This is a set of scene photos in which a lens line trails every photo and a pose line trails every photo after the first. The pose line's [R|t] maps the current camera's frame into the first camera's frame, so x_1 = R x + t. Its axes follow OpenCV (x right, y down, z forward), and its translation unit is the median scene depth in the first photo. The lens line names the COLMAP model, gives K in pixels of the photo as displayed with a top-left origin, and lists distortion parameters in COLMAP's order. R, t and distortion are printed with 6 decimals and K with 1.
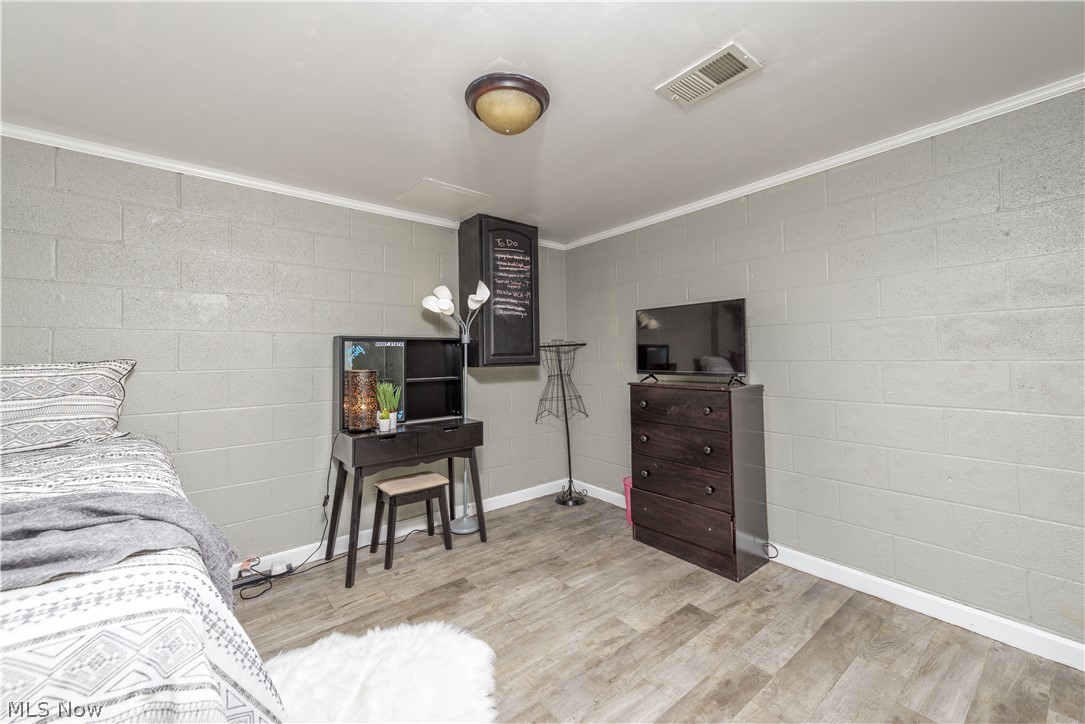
lens RADIAL K [[432.6, 0, 540.3], [0, 432.6, 342.3], [0, 0, 1]] dist [0.009190, -0.000021]
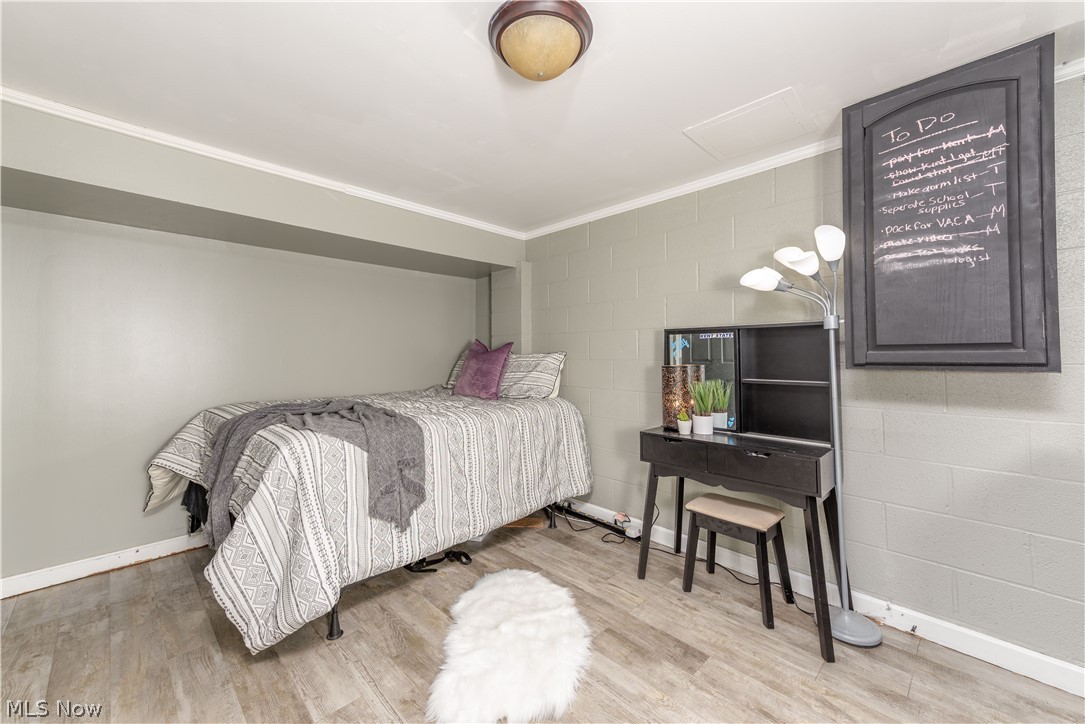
lens RADIAL K [[432.6, 0, 540.3], [0, 432.6, 342.3], [0, 0, 1]] dist [0.009190, -0.000021]
pose [[0.064567, -0.013503, -0.997822, 0.466562], [0.035740, 0.999298, -0.011210, 0.014473], [0.997273, -0.034939, 0.065004, 0.599439]]
